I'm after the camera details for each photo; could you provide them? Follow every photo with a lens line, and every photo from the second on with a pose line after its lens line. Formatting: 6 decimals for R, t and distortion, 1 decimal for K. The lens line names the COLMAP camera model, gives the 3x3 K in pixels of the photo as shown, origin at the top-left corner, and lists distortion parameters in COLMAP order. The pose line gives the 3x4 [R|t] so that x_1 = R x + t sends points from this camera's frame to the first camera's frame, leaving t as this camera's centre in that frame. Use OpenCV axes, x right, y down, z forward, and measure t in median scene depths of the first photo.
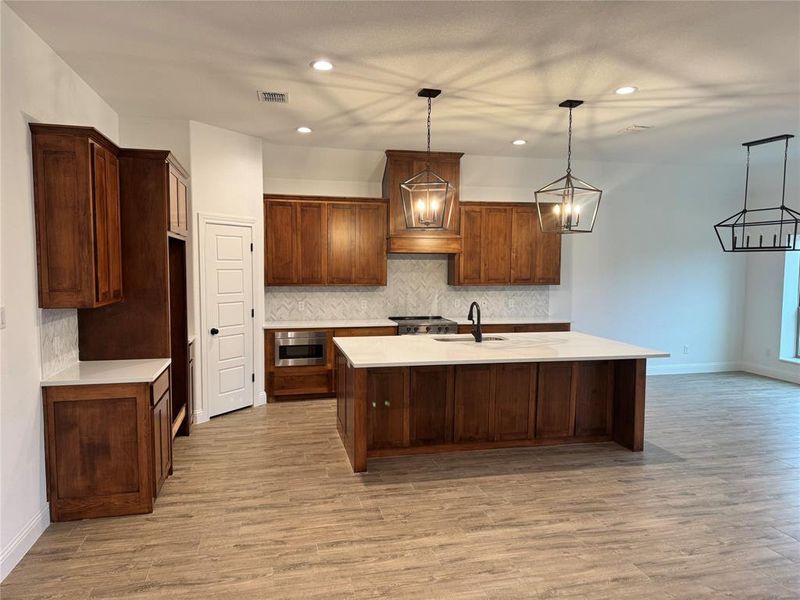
lens RADIAL K [[575.4, 0, 399.8], [0, 575.4, 301.7], [0, 0, 1]] dist [0.056855, -0.051235]
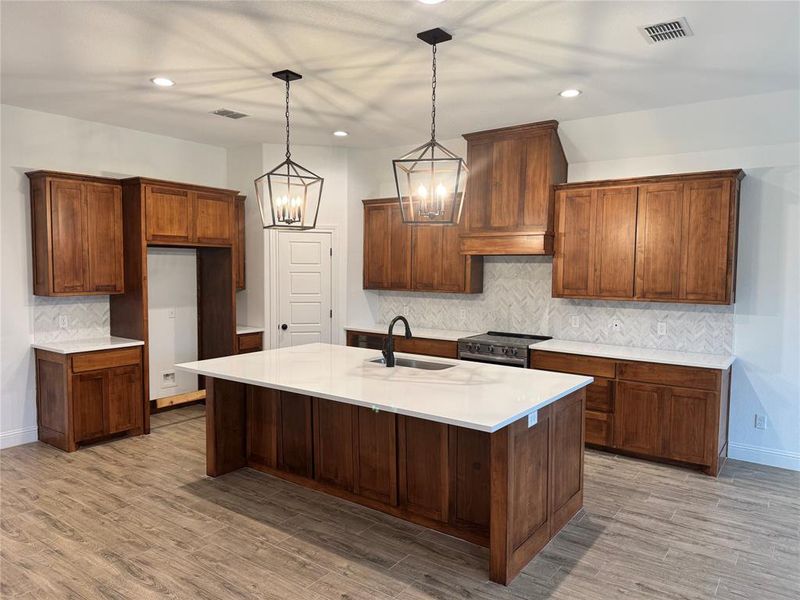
lens RADIAL K [[575.4, 0, 392.1], [0, 575.4, 295.6], [0, 0, 1]] dist [0.056855, -0.051235]
pose [[0.637022, 0.043270, -0.769630, 0.663967], [-0.056372, 0.998365, 0.009471, -0.031569], [0.768781, 0.037352, 0.638420, 0.441521]]
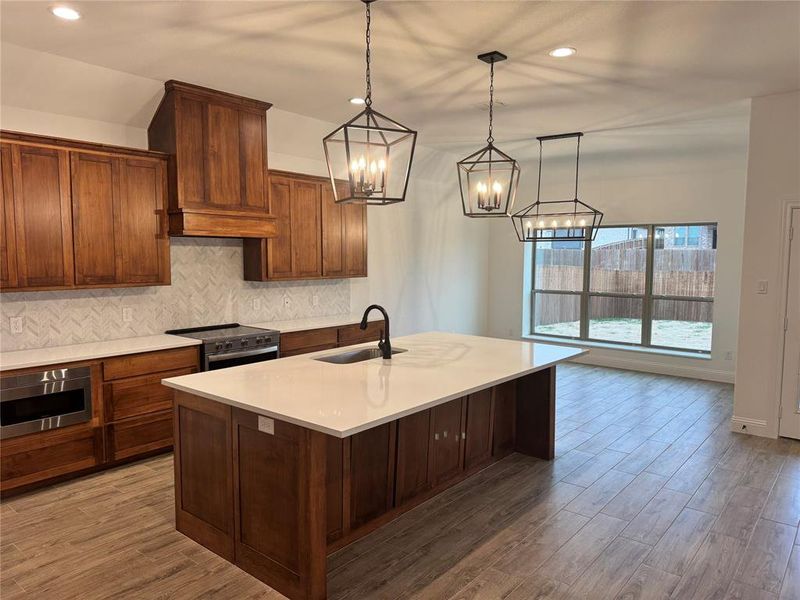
lens RADIAL K [[575.4, 0, 414.5], [0, 575.4, 296.0], [0, 0, 1]] dist [0.056855, -0.051235]
pose [[0.789337, -0.047309, 0.612135, -0.254628], [0.039913, 0.998872, 0.025732, -0.025049], [-0.612662, 0.004121, 0.790334, 0.349217]]
